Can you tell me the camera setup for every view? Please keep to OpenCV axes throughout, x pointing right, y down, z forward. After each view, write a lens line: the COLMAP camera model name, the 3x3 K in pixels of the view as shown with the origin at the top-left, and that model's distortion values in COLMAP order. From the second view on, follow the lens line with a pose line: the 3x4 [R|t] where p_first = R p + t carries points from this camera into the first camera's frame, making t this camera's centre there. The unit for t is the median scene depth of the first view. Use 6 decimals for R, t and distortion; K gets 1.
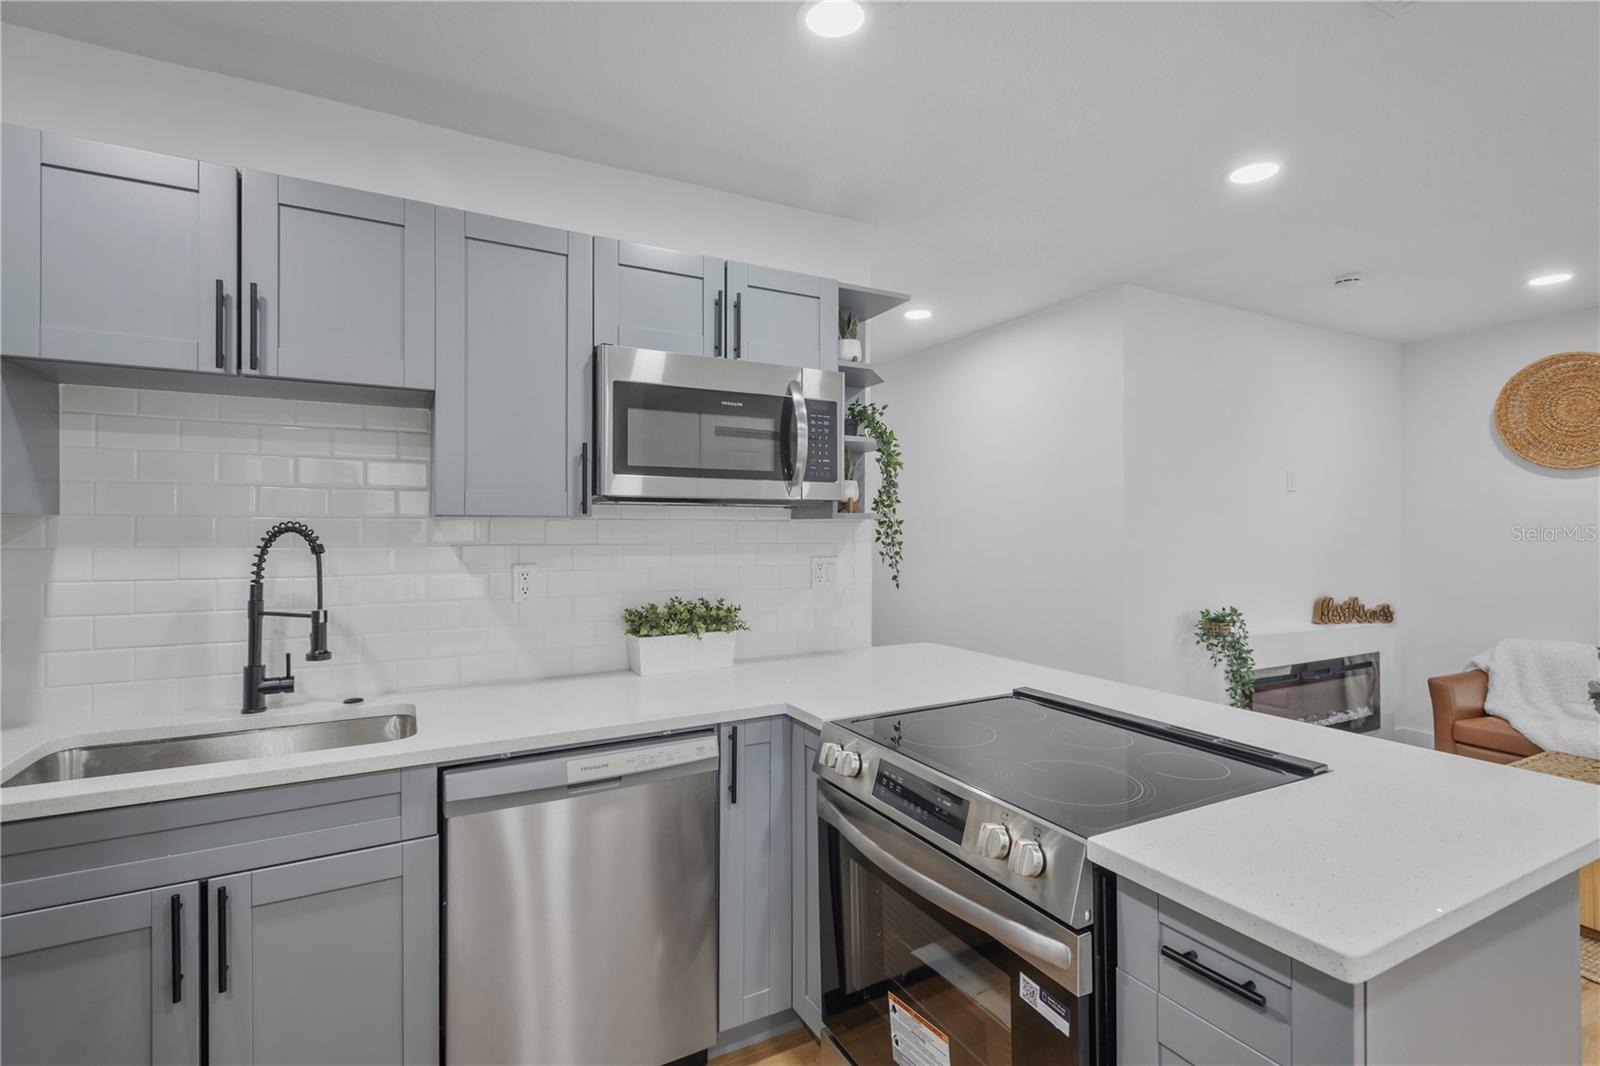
lens RADIAL K [[742.4, 0, 802.7], [0, 742.4, 528.8], [0, 0, 1]] dist [0.018512, -0.005205]
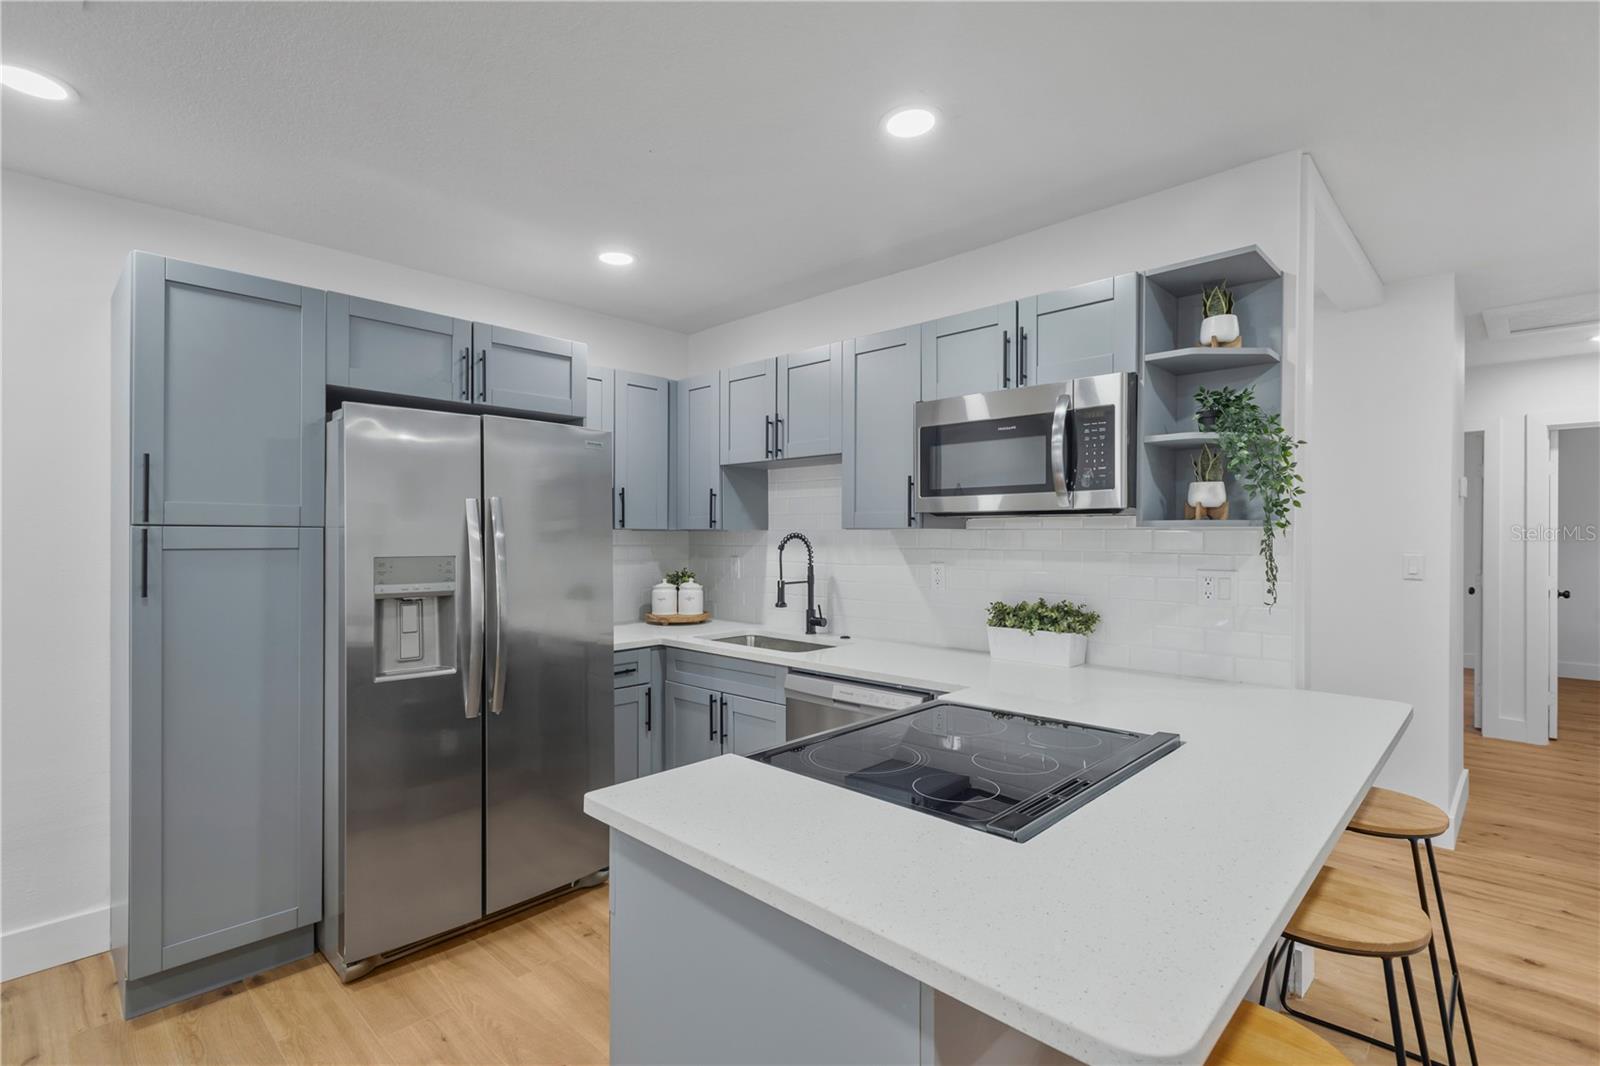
lens RADIAL K [[742.4, 0, 798.6], [0, 742.4, 534.5], [0, 0, 1]] dist [0.018512, -0.005205]
pose [[0.308460, 0.001657, -0.951236, 0.880943], [-0.000358, 0.999999, 0.001626, -0.006356], [0.951237, -0.000161, 0.308460, 0.337678]]
